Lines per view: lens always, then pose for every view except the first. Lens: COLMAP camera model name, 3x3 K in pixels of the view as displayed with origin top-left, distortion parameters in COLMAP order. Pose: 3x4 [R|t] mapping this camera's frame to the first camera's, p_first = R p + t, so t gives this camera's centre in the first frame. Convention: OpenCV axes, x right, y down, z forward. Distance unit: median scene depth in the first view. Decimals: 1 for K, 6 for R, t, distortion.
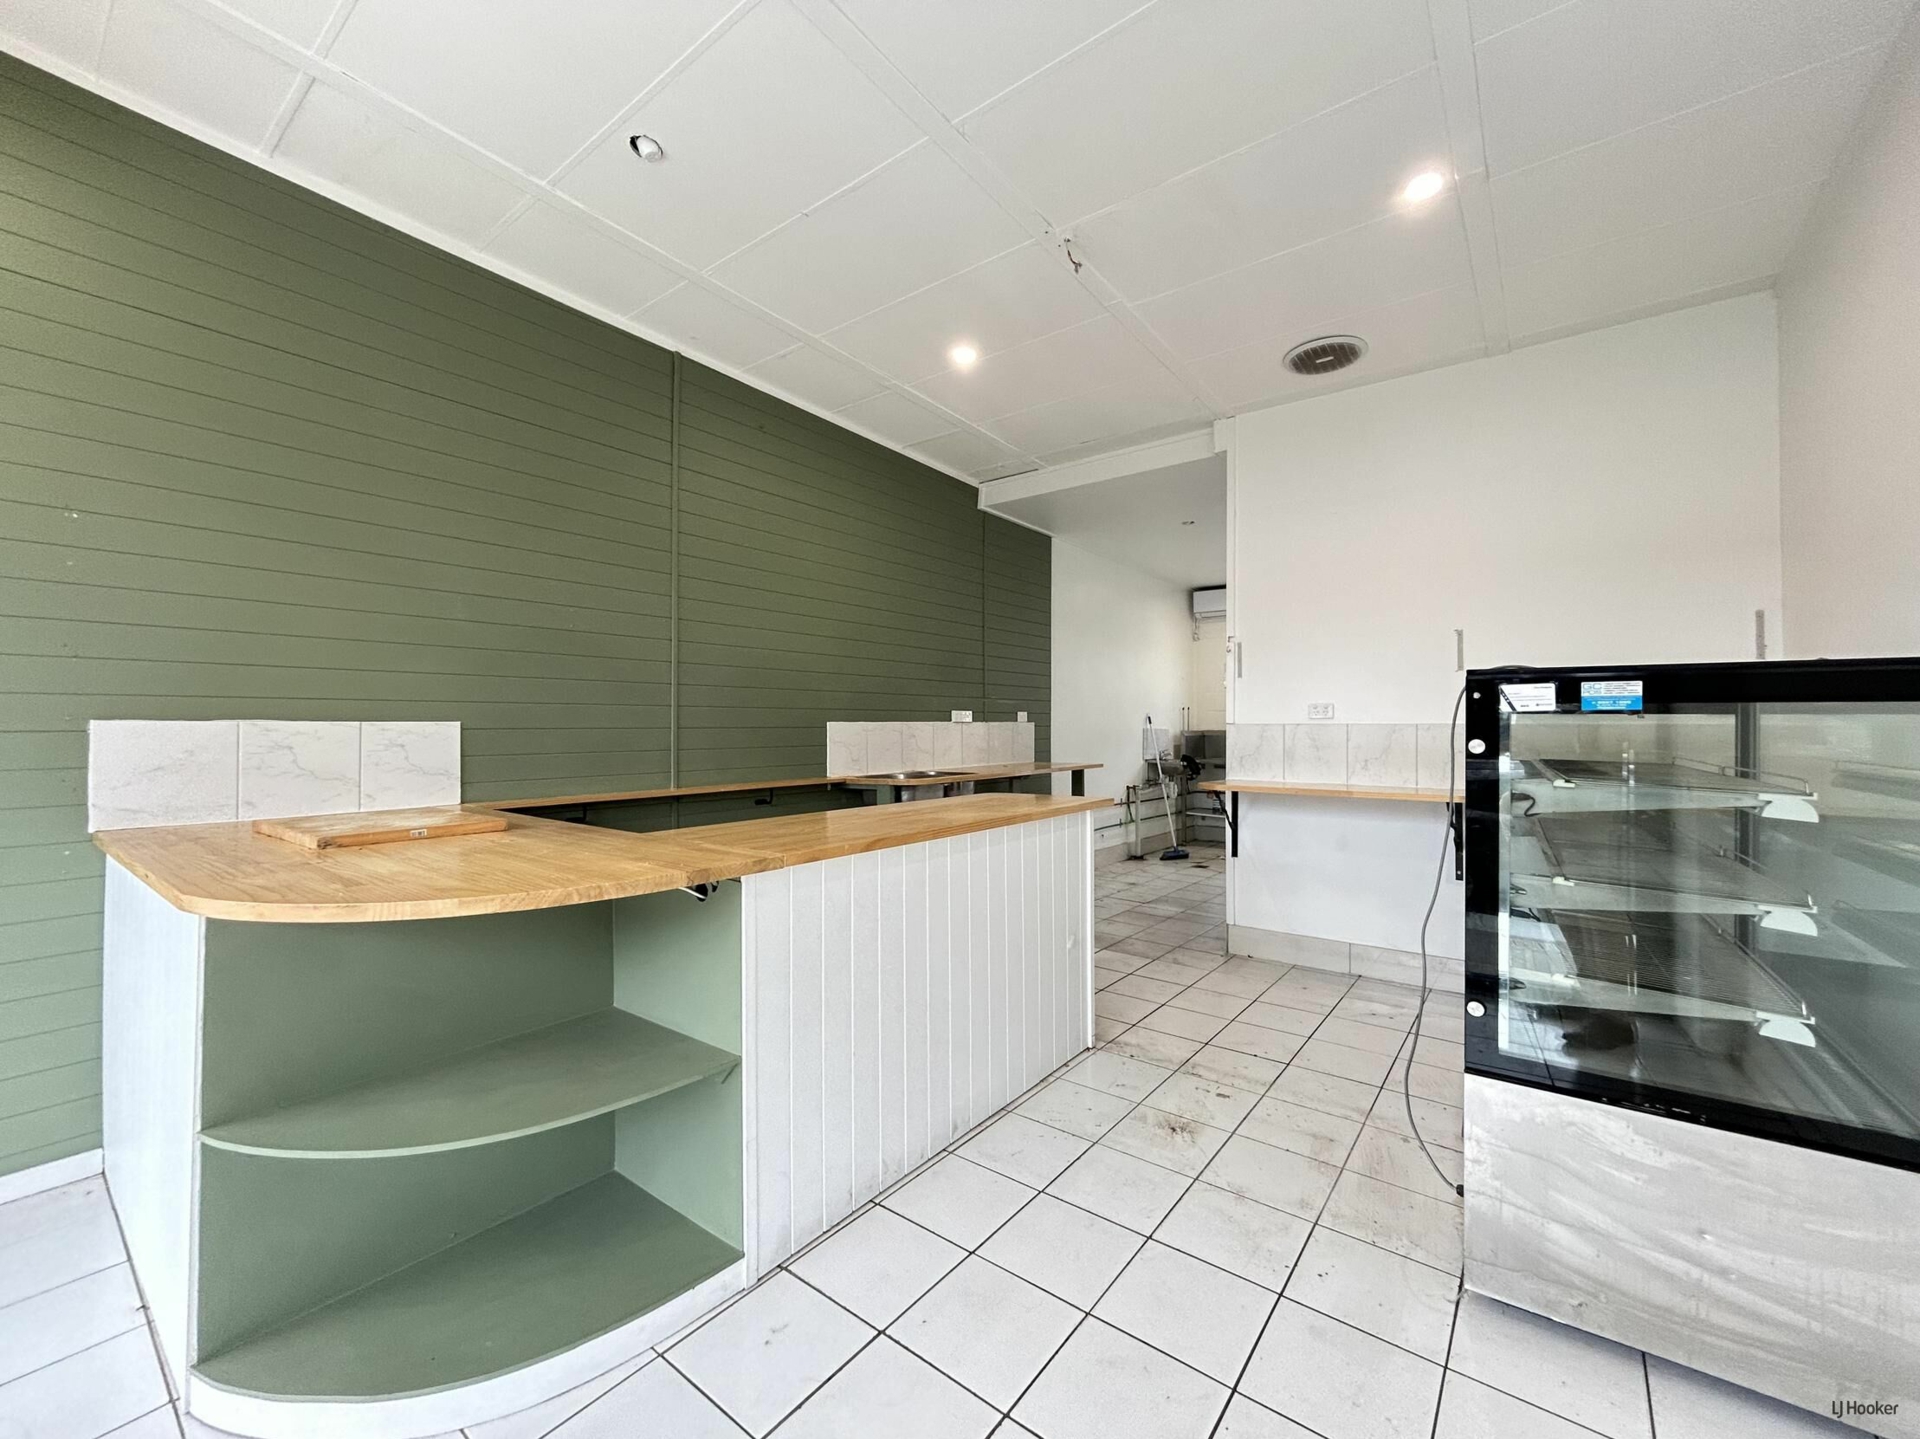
lens RADIAL K [[772.4, 0, 952.5], [0, 772.4, 721.4], [0, 0, 1]] dist [0.000664, 0.000229]
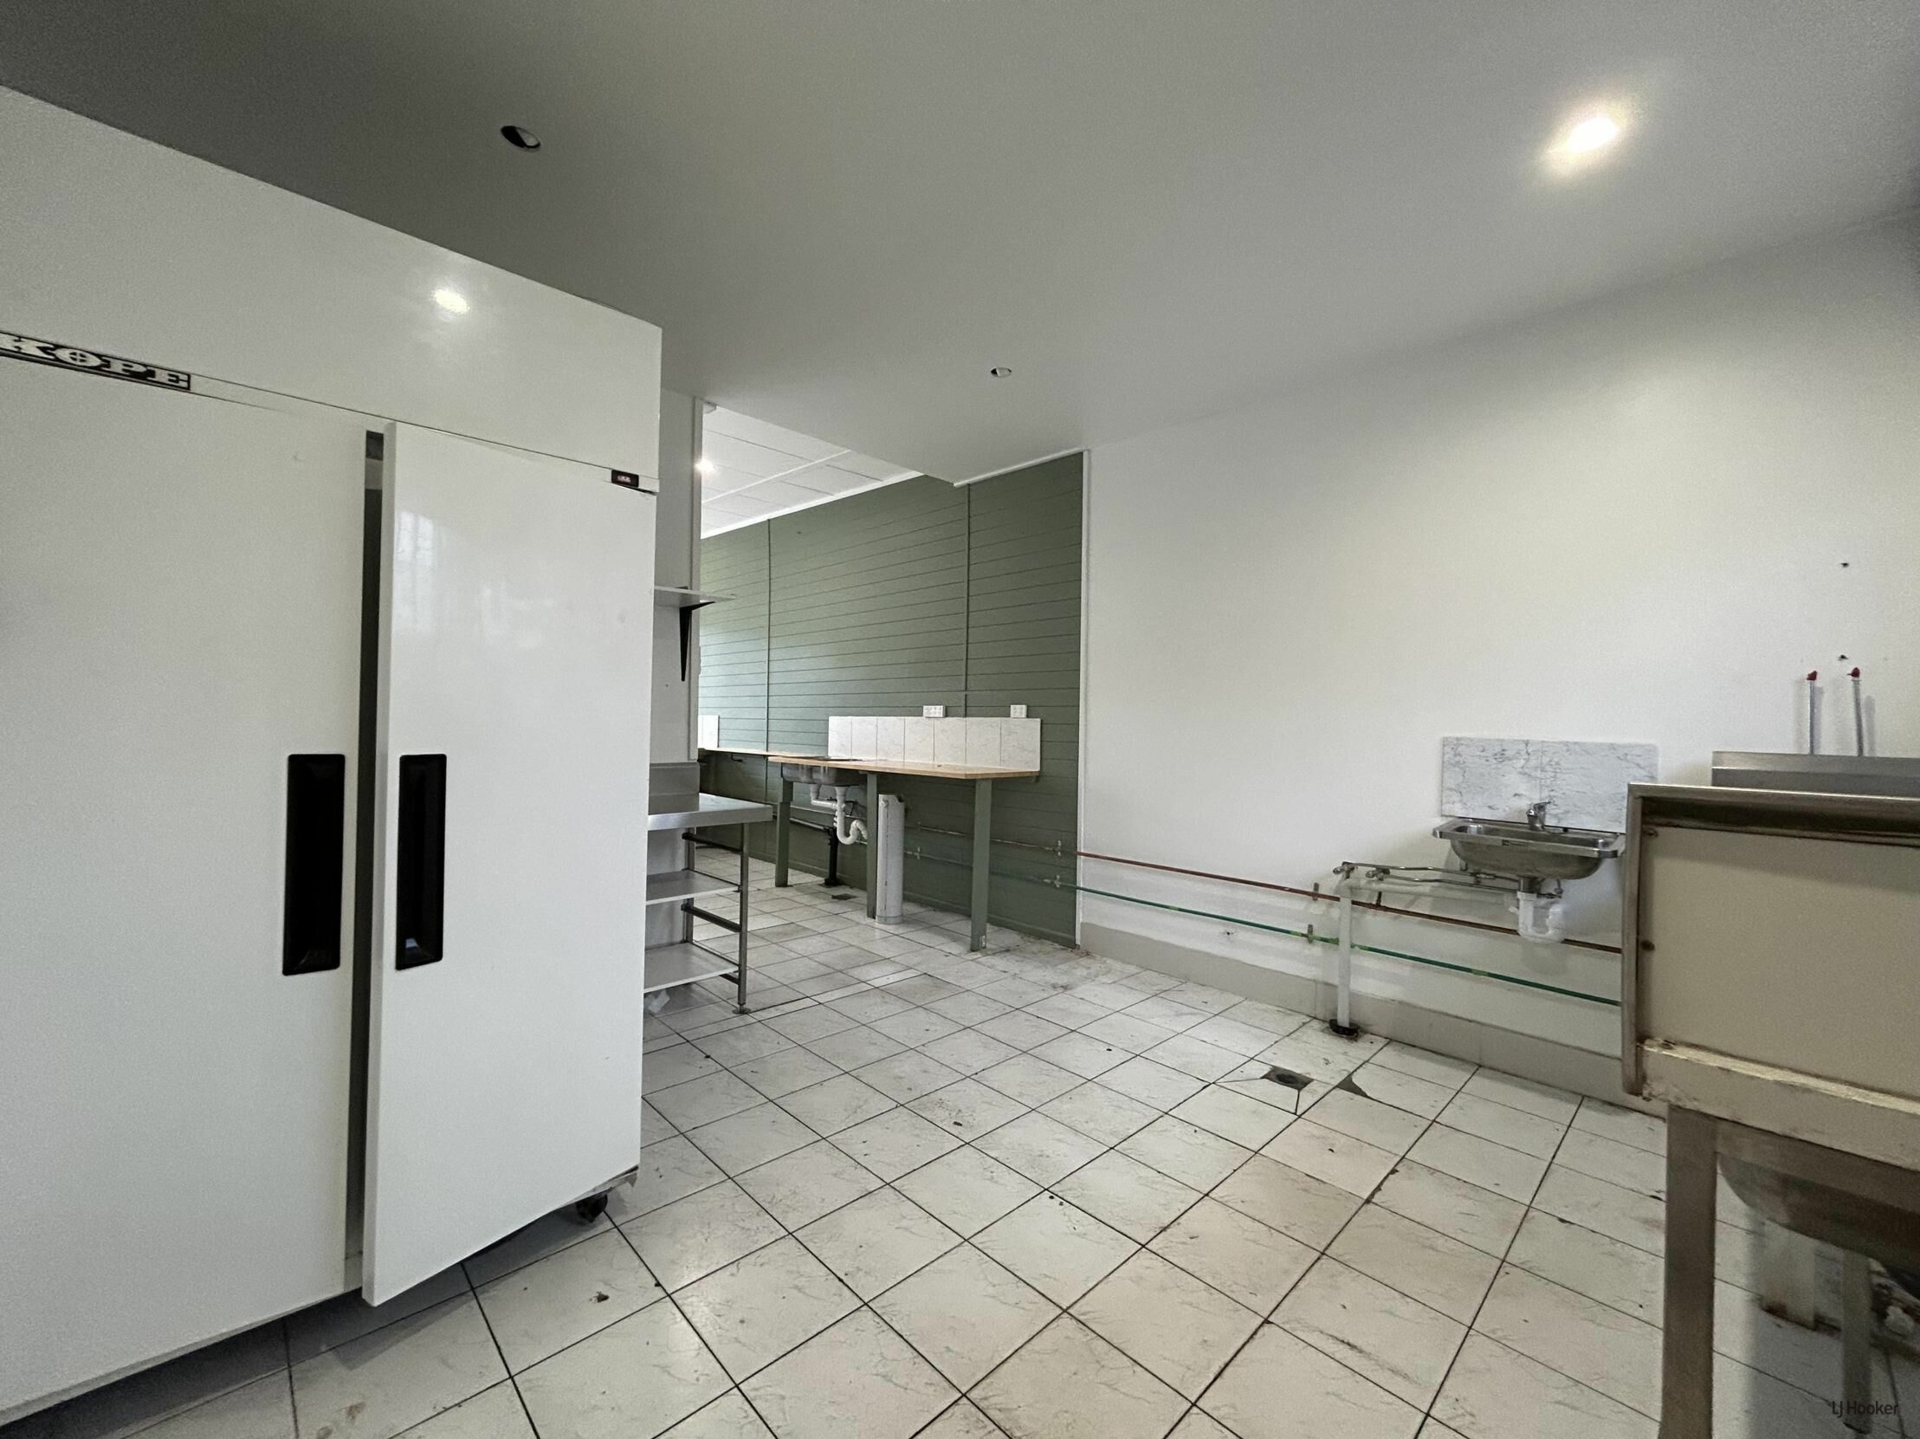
lens RADIAL K [[772.4, 0, 956.1], [0, 772.4, 719.8], [0, 0, 1]] dist [0.000664, 0.000229]
pose [[-0.134419, -0.000595, -0.990924, 0.931890], [-0.009123, 0.999958, 0.000637, 0.002959], [0.990883, 0.009126, -0.134418, 1.106167]]
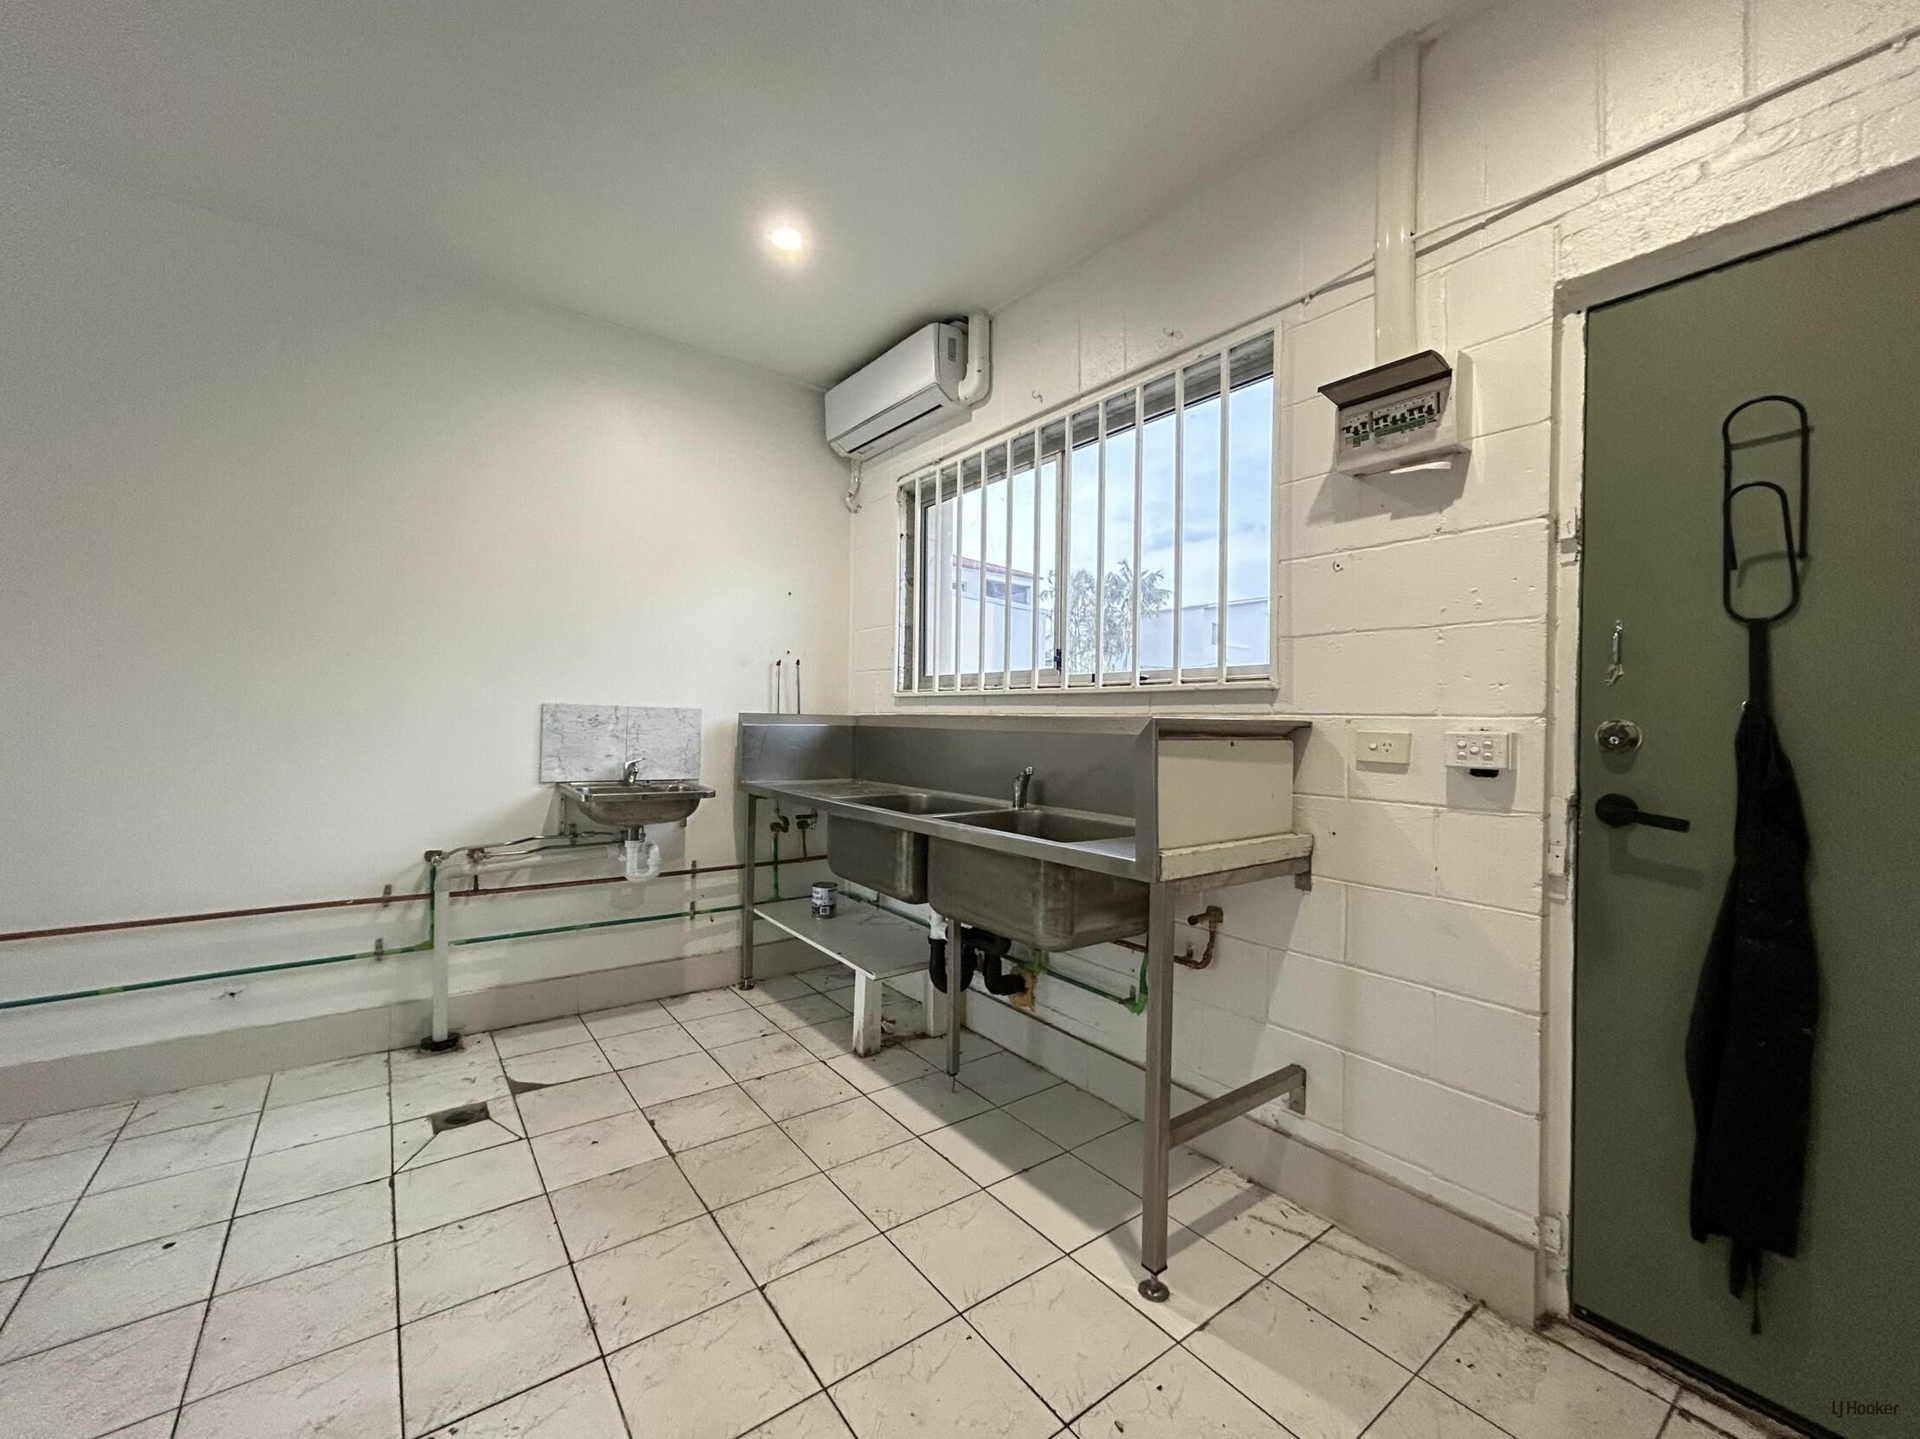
lens RADIAL K [[772.4, 0, 960.8], [0, 772.4, 730.3], [0, 0, 1]] dist [0.000664, 0.000229]
pose [[0.967384, 0.021616, -0.252390, 0.761358], [-0.016372, 0.999605, 0.022860, 0.014135], [0.252785, -0.017982, 0.967355, 0.923755]]
